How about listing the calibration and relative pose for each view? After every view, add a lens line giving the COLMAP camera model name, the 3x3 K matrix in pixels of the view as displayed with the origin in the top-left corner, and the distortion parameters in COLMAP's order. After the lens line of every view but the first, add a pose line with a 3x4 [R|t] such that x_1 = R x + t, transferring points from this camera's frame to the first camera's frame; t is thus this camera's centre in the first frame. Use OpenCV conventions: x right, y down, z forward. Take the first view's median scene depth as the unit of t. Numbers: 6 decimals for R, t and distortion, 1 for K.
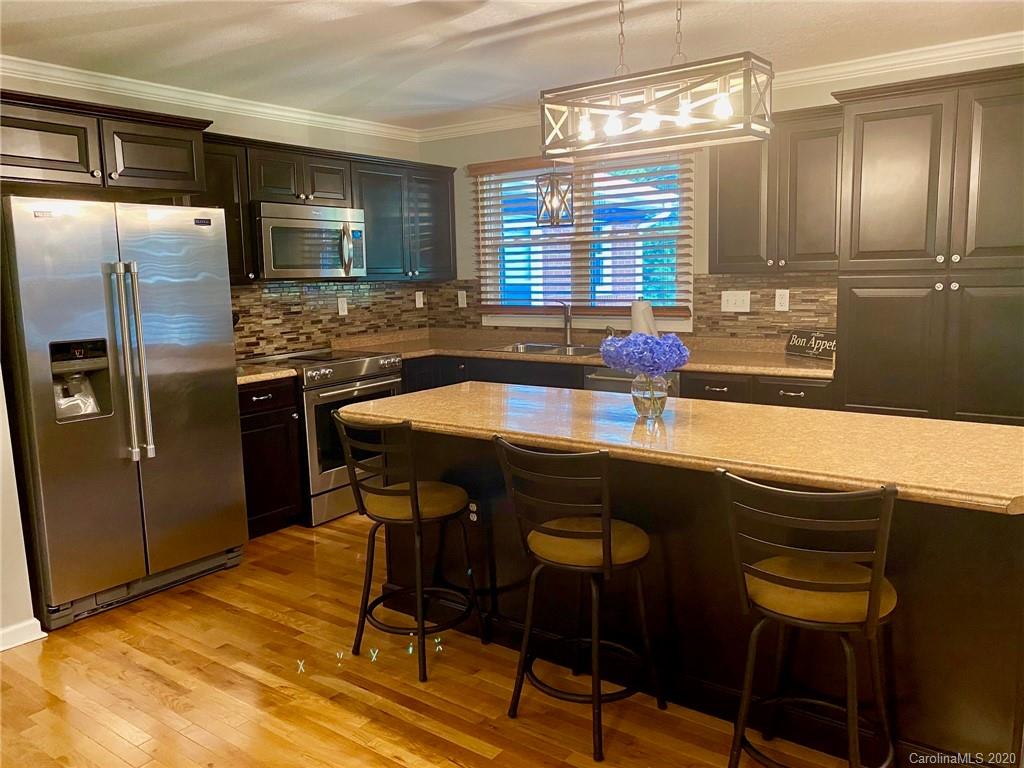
lens RADIAL K [[784.7, 0, 507.8], [0, 784.7, 386.7], [0, 0, 1]] dist [0.049349, -0.073935]
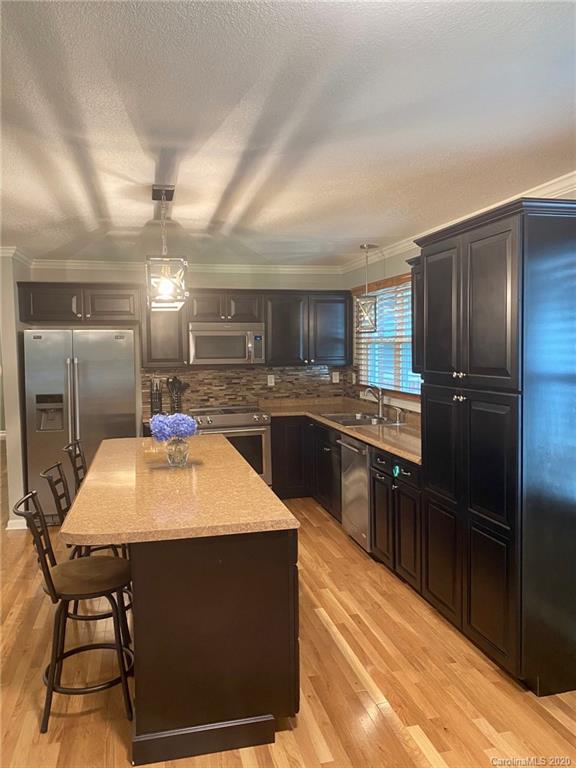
lens RADIAL K [[588.5, 0, 284.3], [0, 588.5, 384.0], [0, 0, 1]] dist [0.049349, -0.073935]
pose [[0.763114, 0.057409, -0.643709, 0.670507], [-0.100928, 0.994412, -0.030965, -0.069158], [0.638334, 0.088598, 0.764644, 0.115511]]
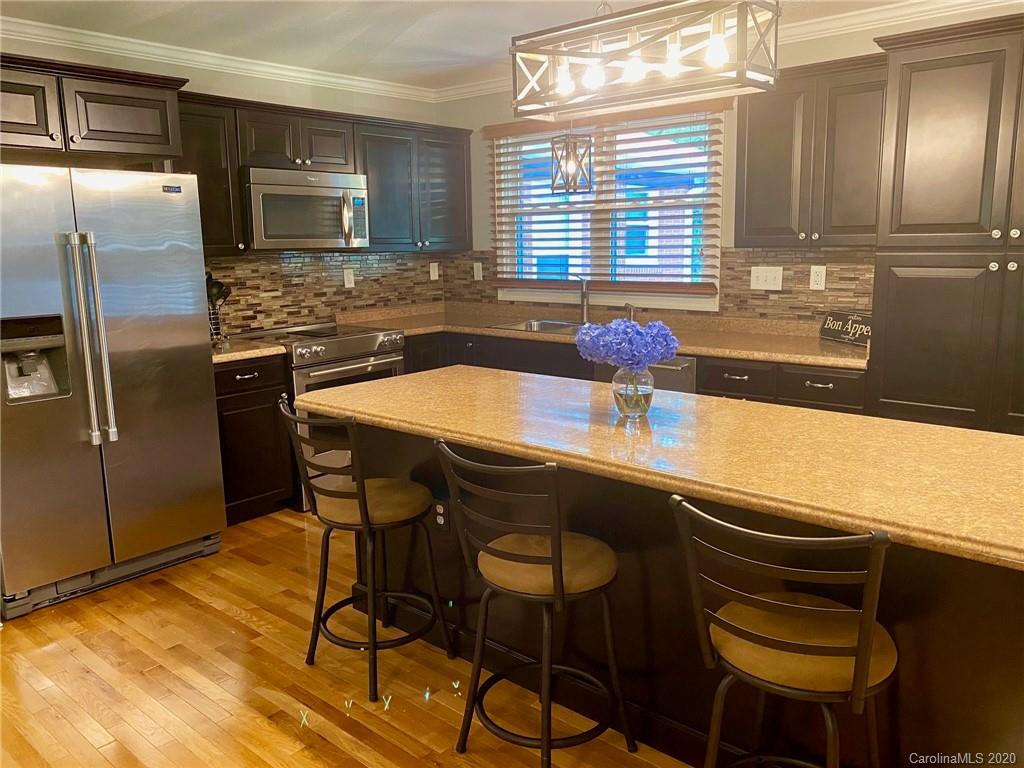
lens RADIAL K [[784.7, 0, 506.3], [0, 784.7, 385.2], [0, 0, 1]] dist [0.049349, -0.073935]
pose [[0.996820, 0.020558, -0.076993, 0.063644], [-0.017471, 0.999024, 0.040559, -0.017169], [0.077751, -0.039085, 0.996206, 0.072310]]
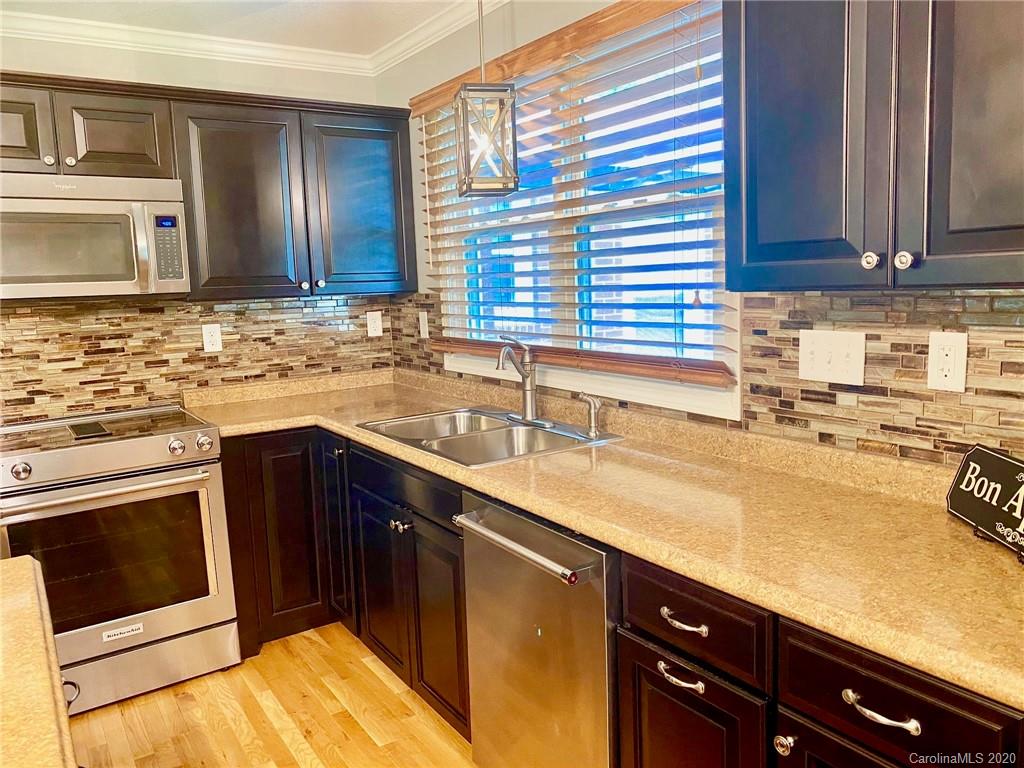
lens RADIAL K [[784.7, 0, 517.0], [0, 784.7, 384.0], [0, 0, 1]] dist [0.049349, -0.073935]
pose [[0.939104, 0.036859, -0.341651, 0.272524], [-0.037195, 0.999293, 0.005572, -0.089159], [0.341614, 0.007475, 0.939811, 0.561171]]
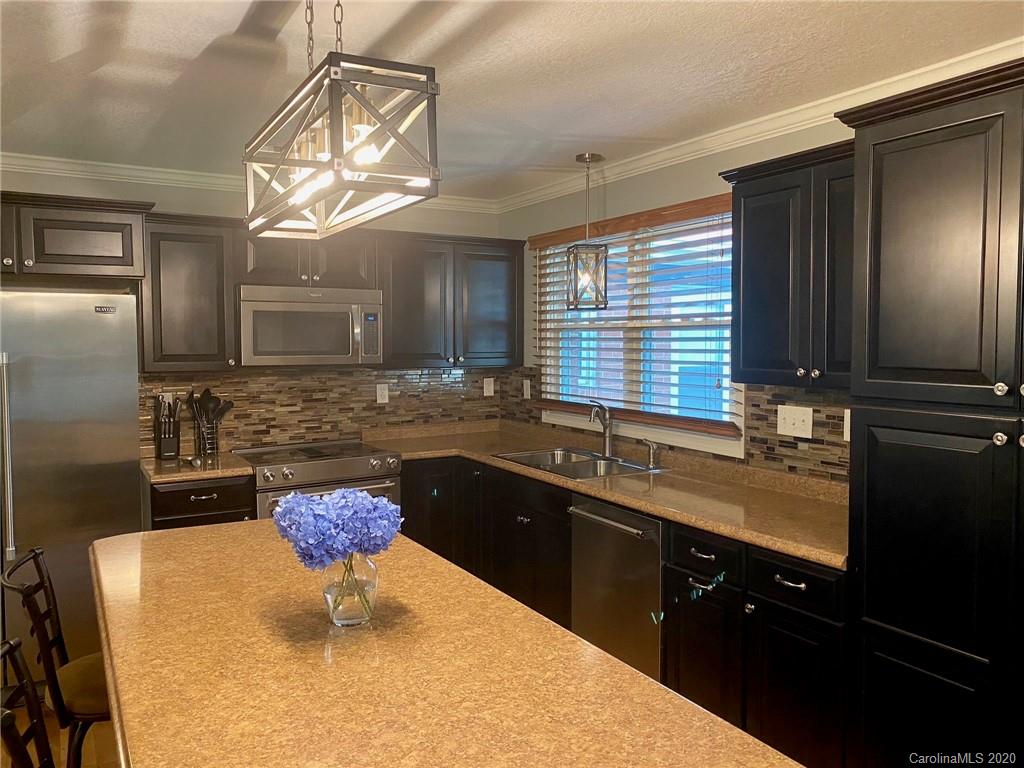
lens RADIAL K [[784.7, 0, 510.3], [0, 784.7, 377.4], [0, 0, 1]] dist [0.049349, -0.073935]
pose [[0.914873, 0.041910, -0.401560, 0.331736], [-0.077978, 0.994213, -0.073894, -0.074582], [0.396139, 0.098916, 0.912847, 0.263384]]
